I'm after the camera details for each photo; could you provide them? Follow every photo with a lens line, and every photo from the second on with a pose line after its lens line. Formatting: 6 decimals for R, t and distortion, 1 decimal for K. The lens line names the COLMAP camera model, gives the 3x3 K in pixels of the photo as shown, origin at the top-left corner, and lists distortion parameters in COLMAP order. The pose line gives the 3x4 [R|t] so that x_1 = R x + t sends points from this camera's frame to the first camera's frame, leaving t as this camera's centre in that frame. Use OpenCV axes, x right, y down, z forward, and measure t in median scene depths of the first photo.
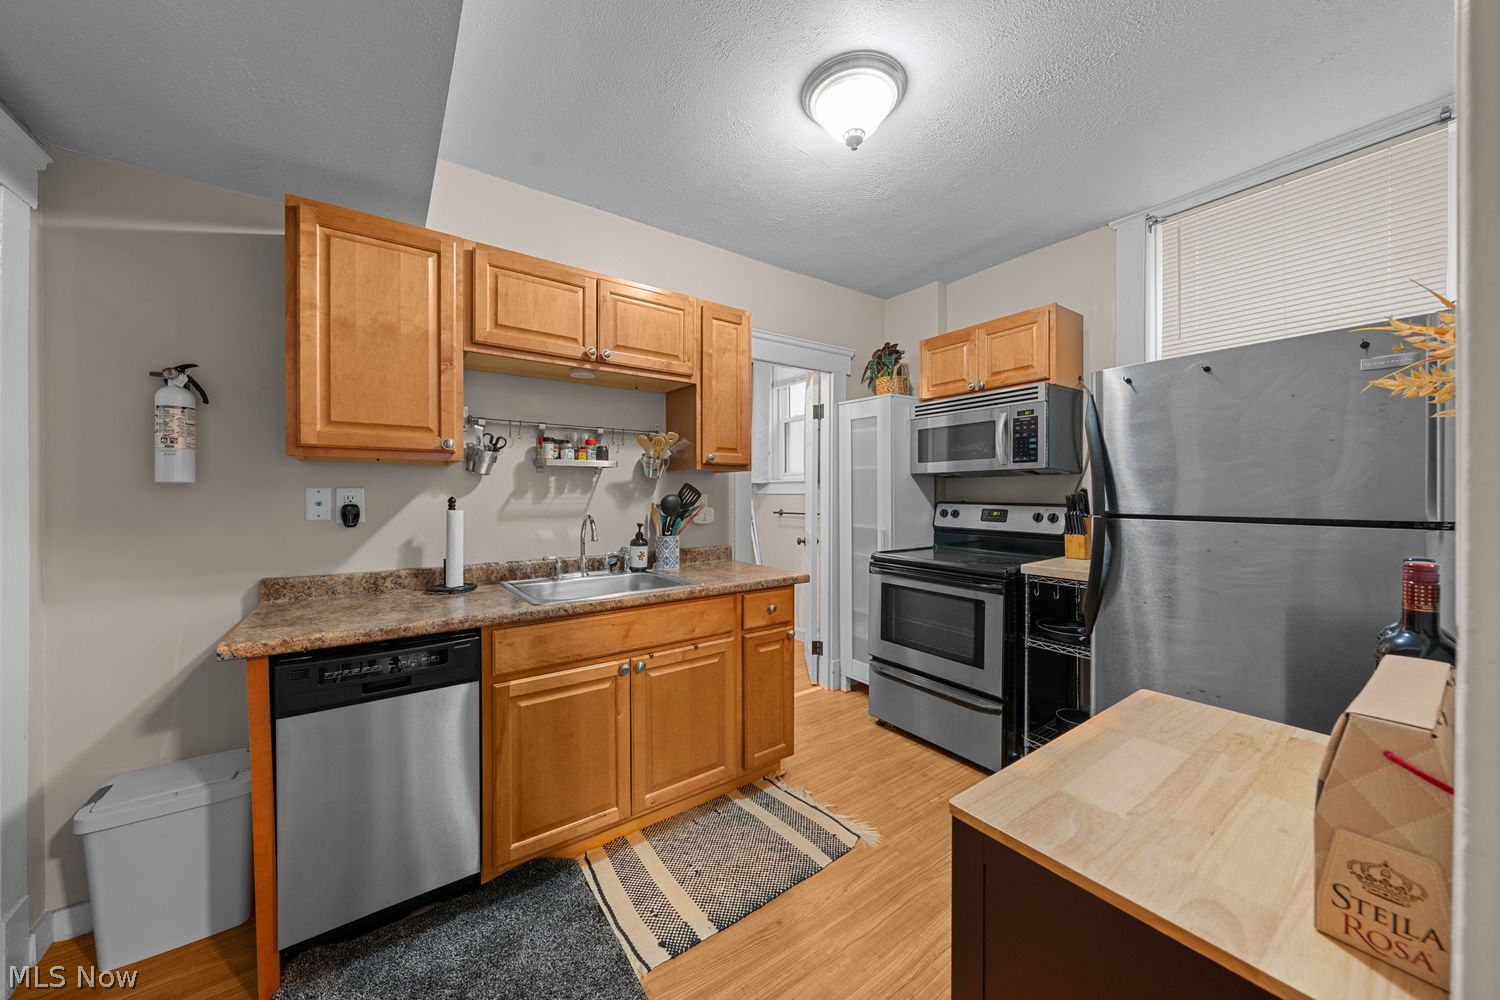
lens RADIAL K [[521.8, 0, 754.8], [0, 521.8, 498.6], [0, 0, 1]] dist [-0.000835, -0.000158]
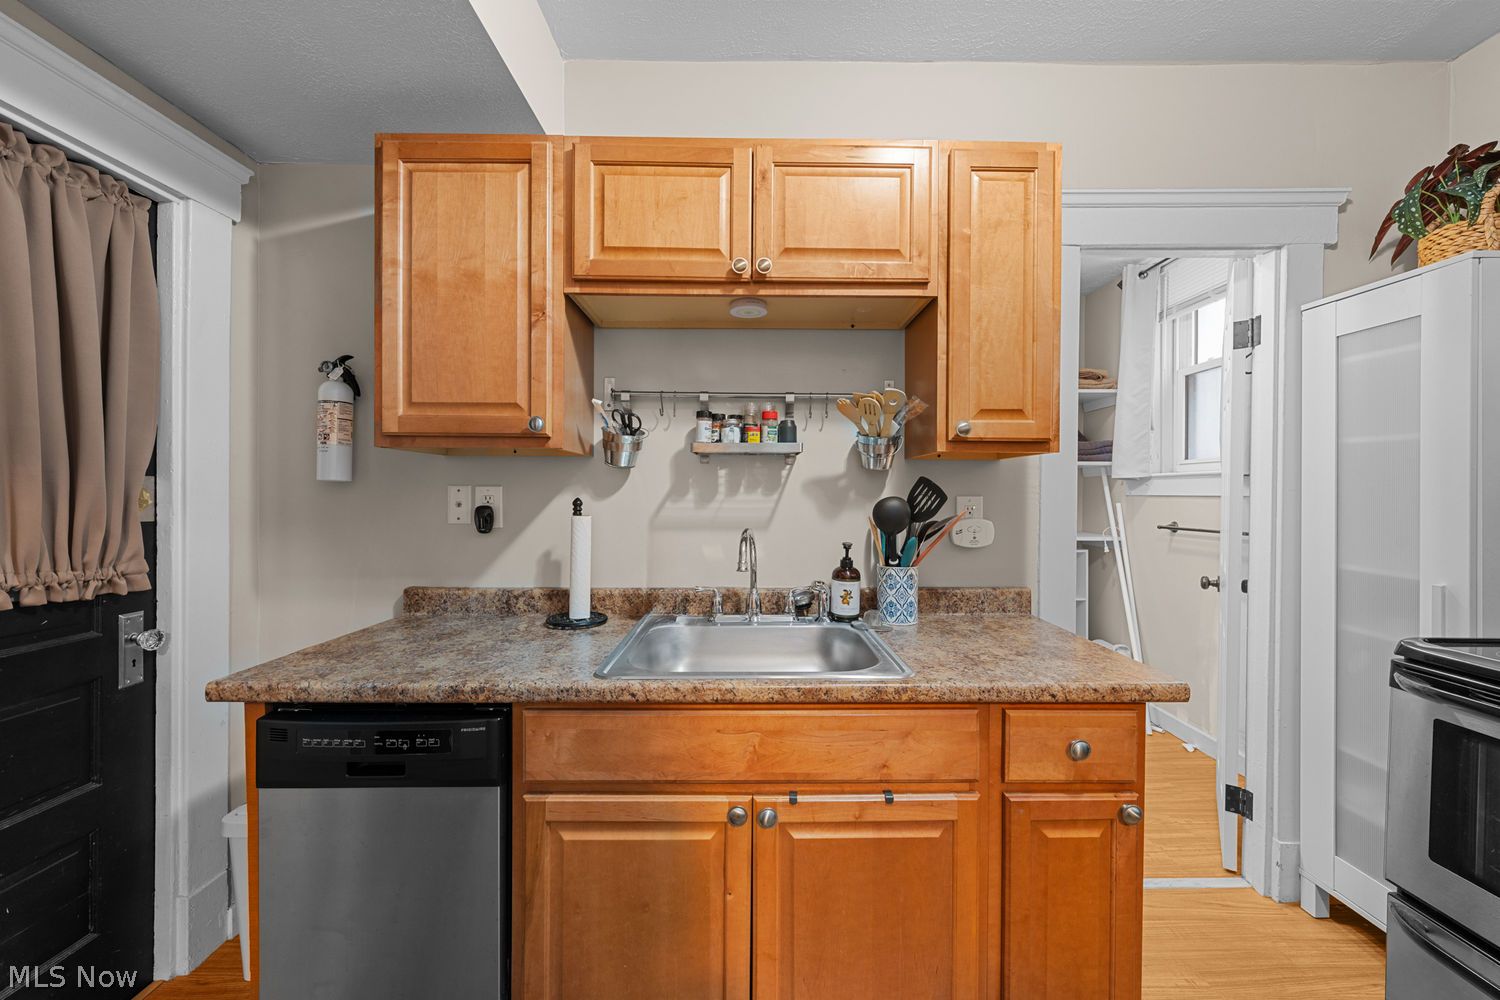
lens RADIAL K [[572.9, 0, 754.8], [0, 572.9, 497.2], [0, 0, 1]] dist [-0.002366, 0.000048]
pose [[0.811385, 0.009176, -0.584441, 0.089650], [-0.010573, 0.999944, 0.001022, -0.006798], [0.584417, 0.005350, 0.811436, 0.409993]]
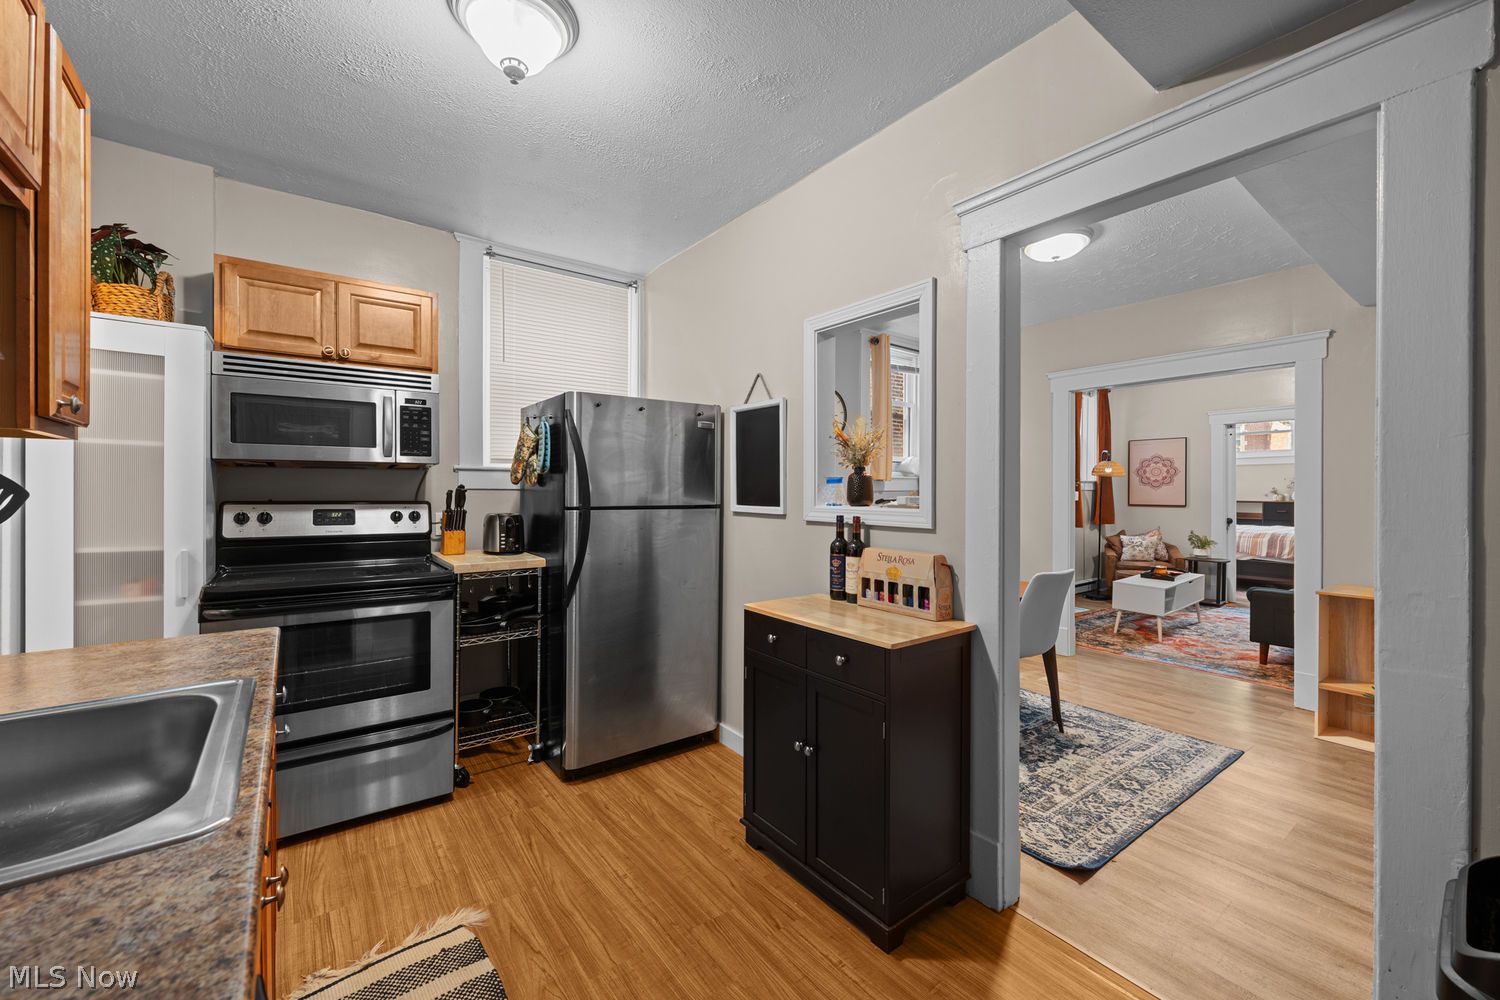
lens RADIAL K [[591.8, 0, 745.3], [0, 591.8, 494.0], [0, 0, 1]] dist [-0.000080, 0.000109]
pose [[-0.012107, -0.006379, 0.999906, -0.582589], [0.006198, 0.999960, 0.006455, -0.007089], [-0.999908, 0.006275, -0.012067, 0.484376]]
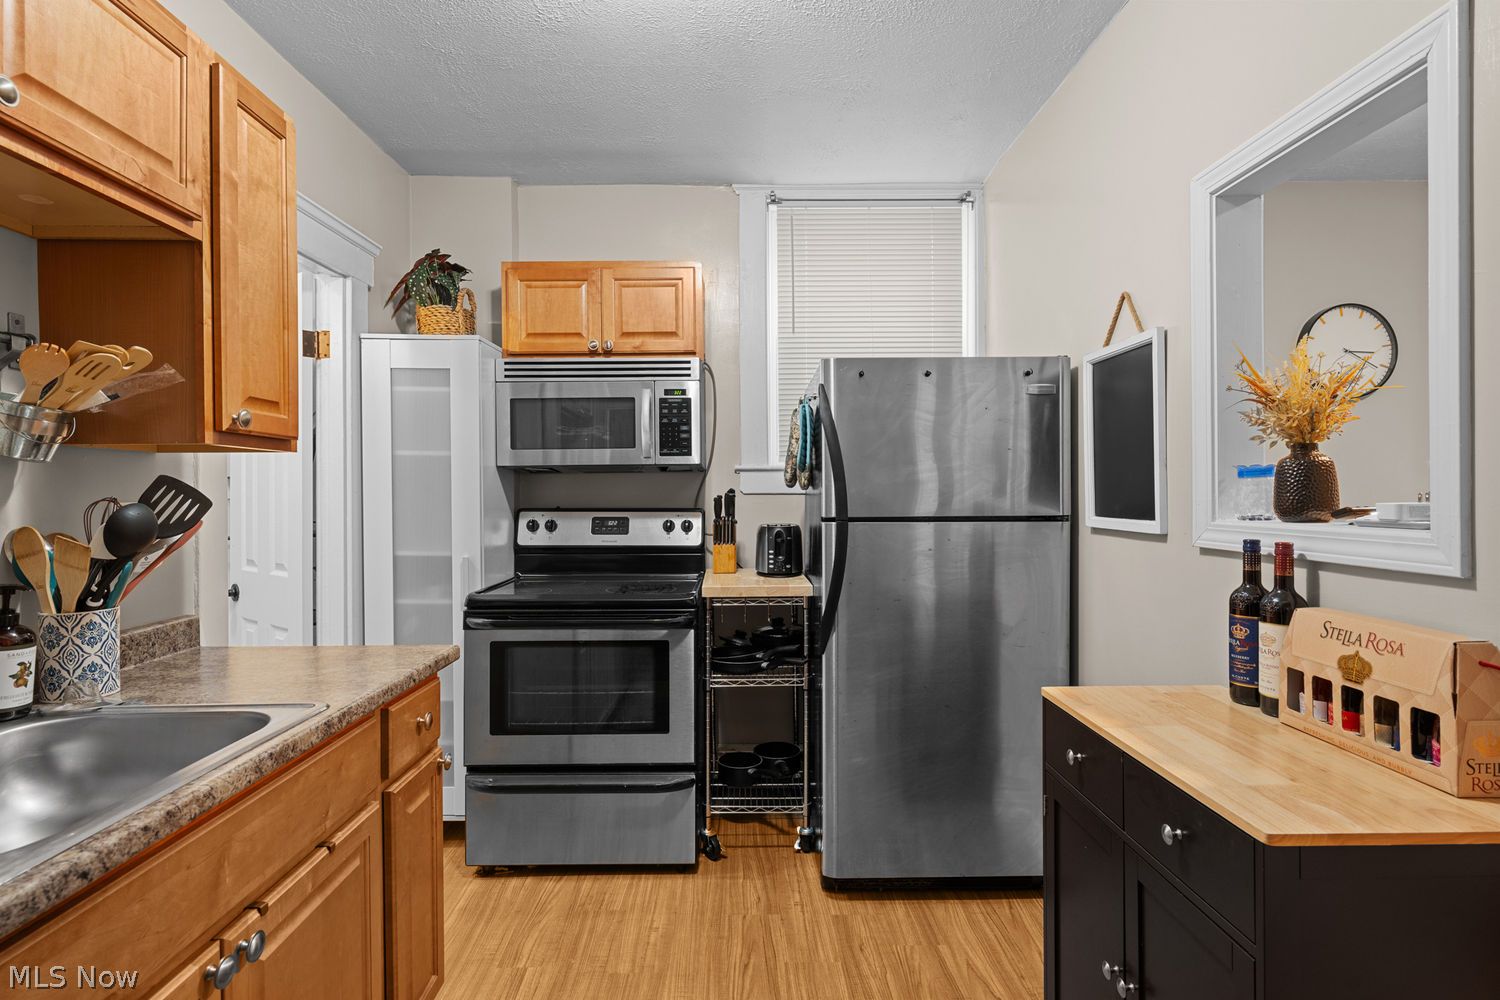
lens RADIAL K [[744.8, 0, 750.0], [0, 744.8, 500.0], [0, 0, 1]] dist [0.006220, -0.002006]
pose [[0.574034, -0.010416, 0.818765, -0.367220], [0.014181, 0.999896, 0.002778, -0.005783], [-0.818709, 0.010016, 0.574122, 0.299409]]
